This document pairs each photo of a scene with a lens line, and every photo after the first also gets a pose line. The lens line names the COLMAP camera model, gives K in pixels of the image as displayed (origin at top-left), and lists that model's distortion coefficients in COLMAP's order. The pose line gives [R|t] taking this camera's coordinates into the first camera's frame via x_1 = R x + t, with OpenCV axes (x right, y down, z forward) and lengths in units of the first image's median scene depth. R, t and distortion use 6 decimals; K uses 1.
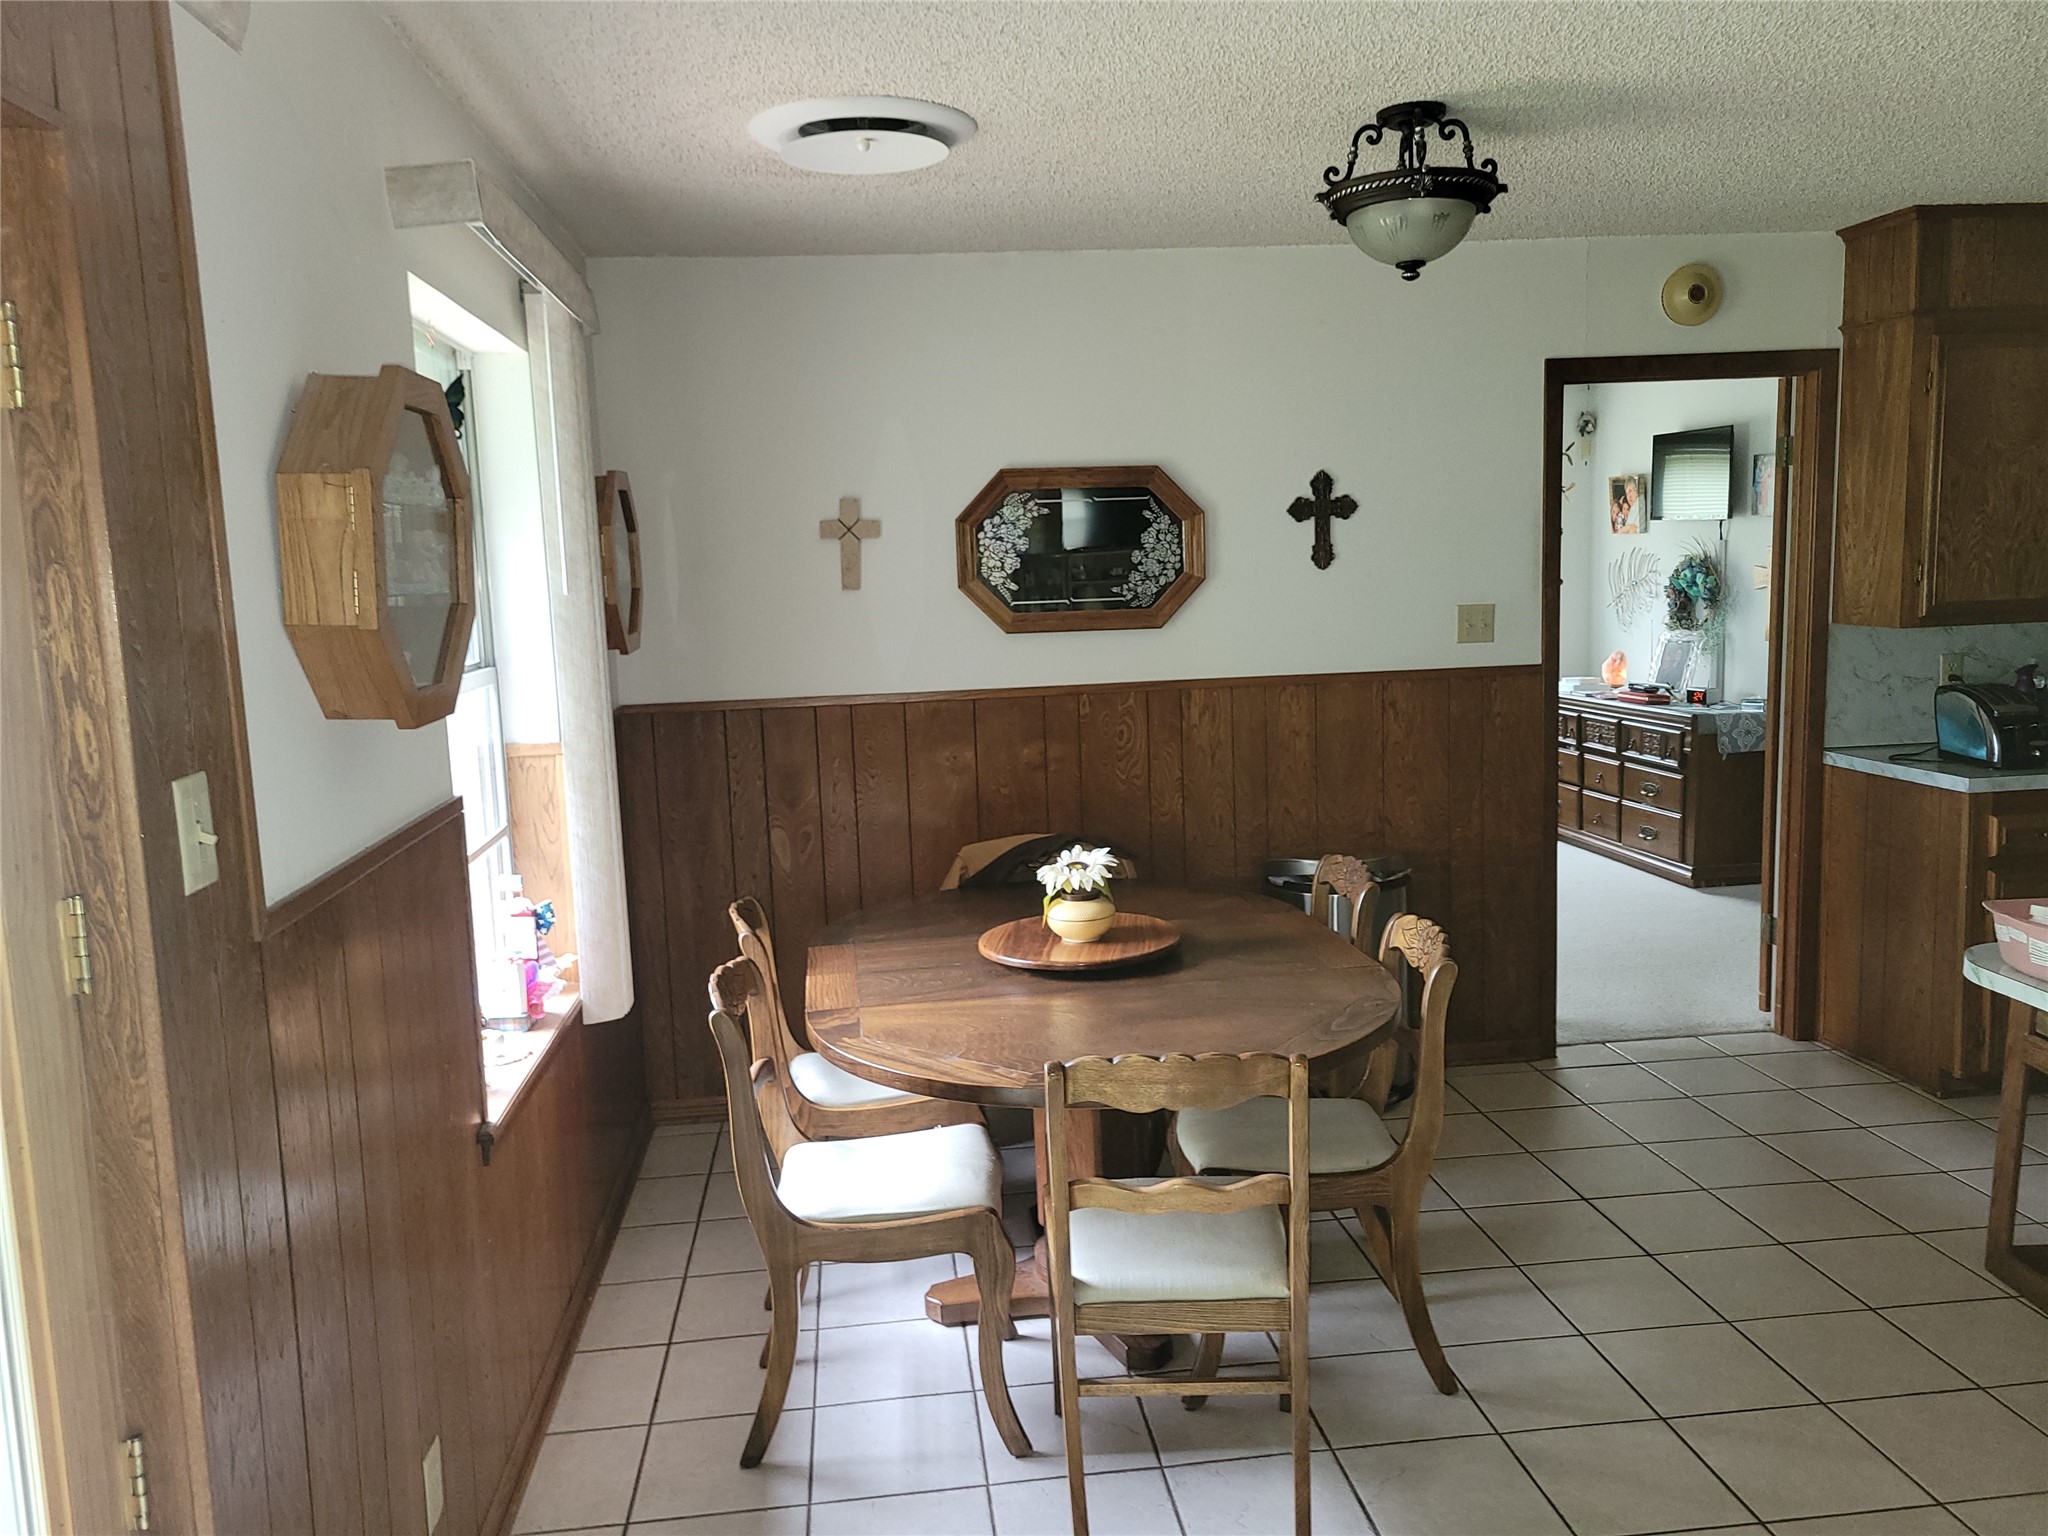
lens RADIAL K [[1511.6, 0, 1016.4], [0, 1511.6, 743.2], [0, 0, 1]] dist [0.035062, -0.038032]
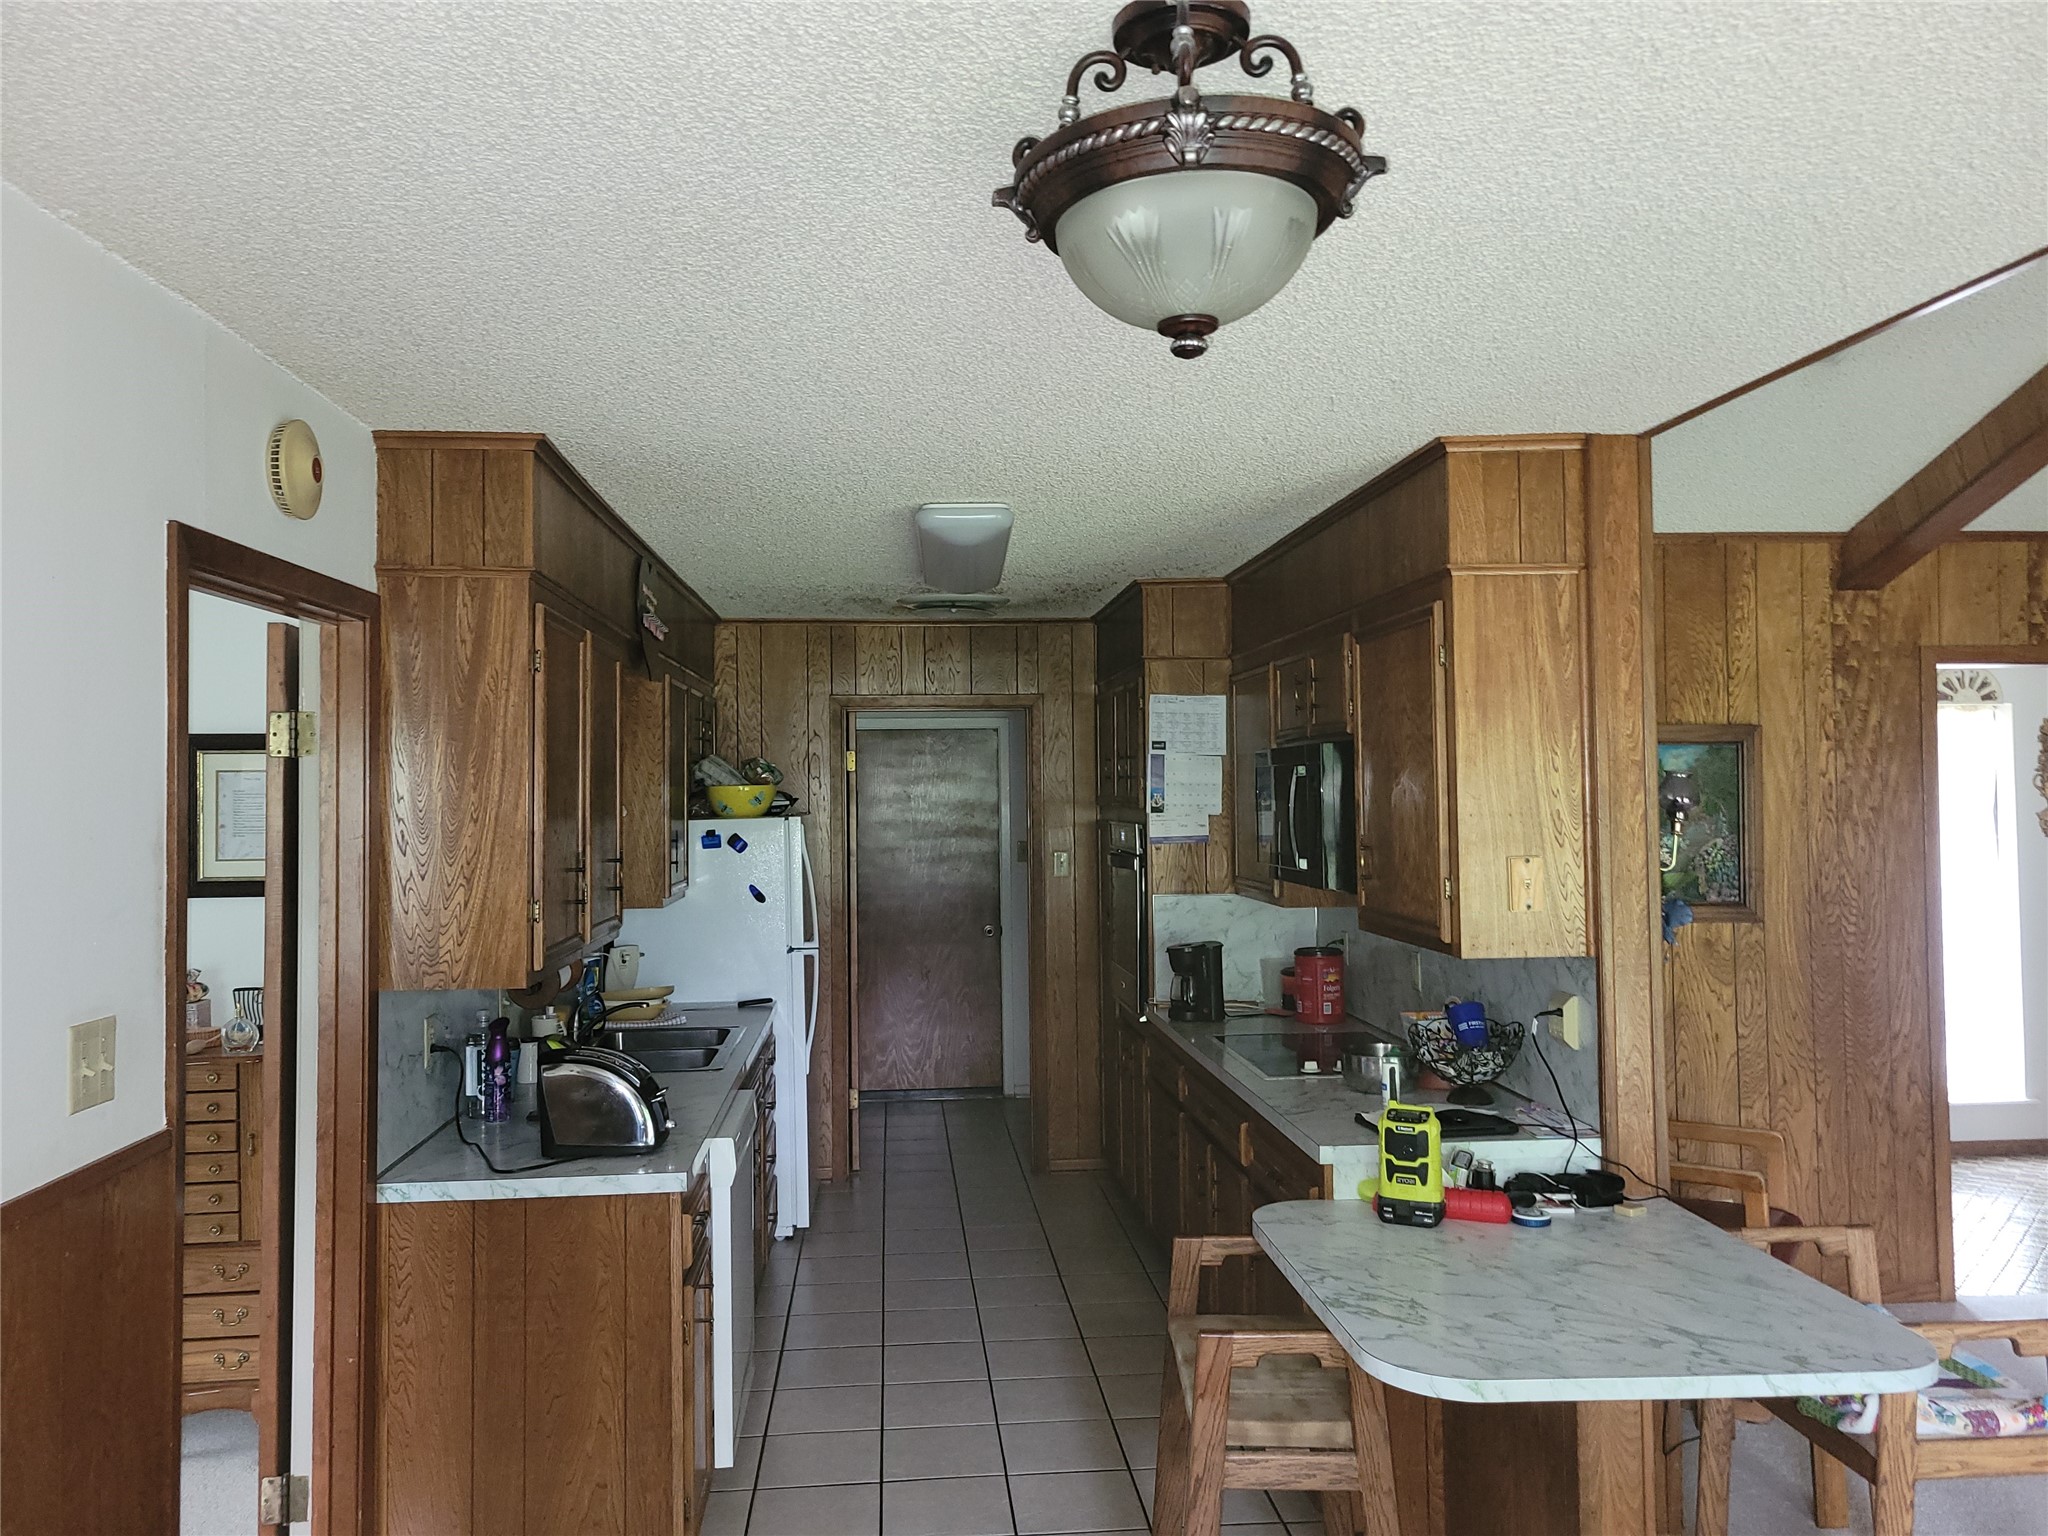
lens RADIAL K [[1511.6, 0, 1016.4], [0, 1511.6, 743.2], [0, 0, 1]] dist [0.035062, -0.038032]
pose [[0.031870, 0.070099, 0.997031, -0.145232], [0.133148, 0.988349, -0.073744, -0.105571], [-0.990584, 0.135103, 0.022165, 0.728137]]
